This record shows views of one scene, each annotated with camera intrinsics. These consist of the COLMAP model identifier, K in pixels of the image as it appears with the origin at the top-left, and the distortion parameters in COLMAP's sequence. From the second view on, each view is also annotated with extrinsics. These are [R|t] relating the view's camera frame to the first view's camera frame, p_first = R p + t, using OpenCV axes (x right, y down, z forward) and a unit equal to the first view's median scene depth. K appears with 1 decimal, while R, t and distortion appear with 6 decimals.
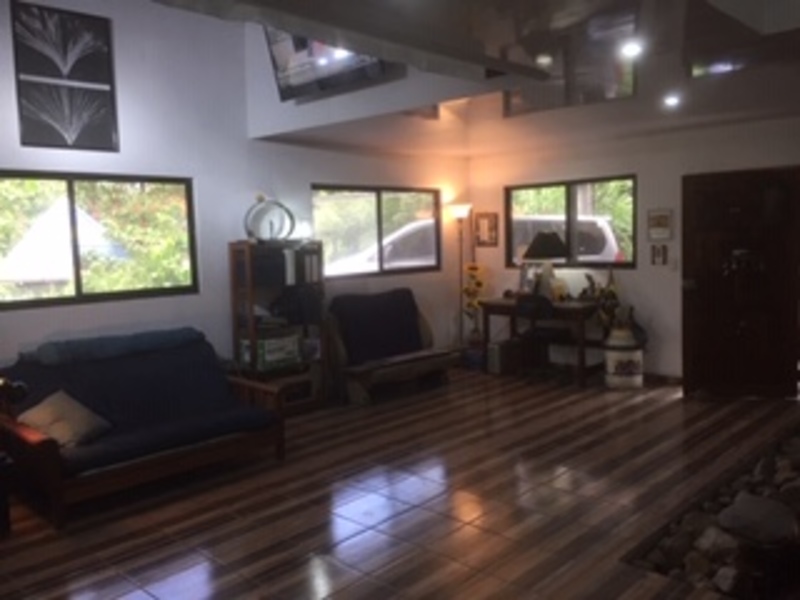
lens RADIAL K [[687.2, 0, 396.0], [0, 687.2, 301.7], [0, 0, 1]] dist [0.051037, -0.058598]
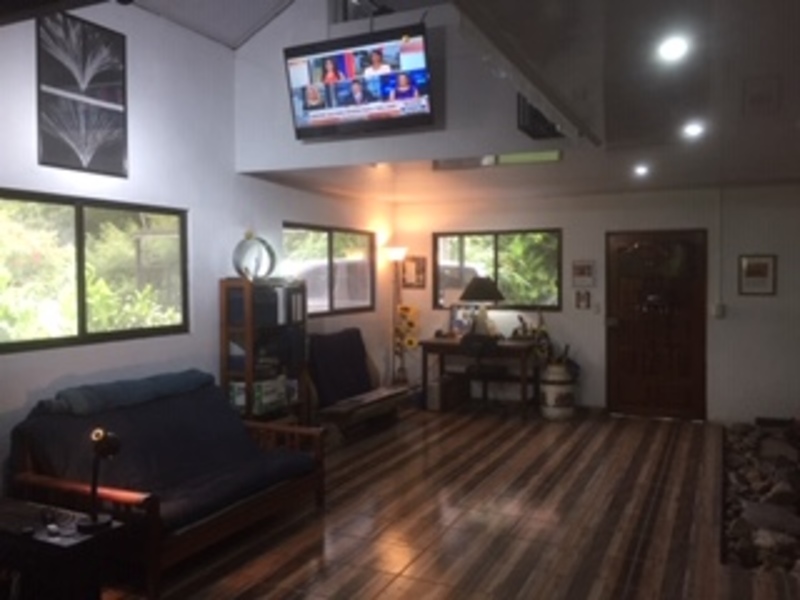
lens RADIAL K [[687.2, 0, 393.1], [0, 687.2, 301.7], [0, 0, 1]] dist [0.051037, -0.058598]
pose [[0.947893, 0.015493, 0.318211, -0.304017], [0.003318, 0.998283, -0.058488, 0.001249], [-0.318571, 0.056496, 0.946214, 0.027937]]
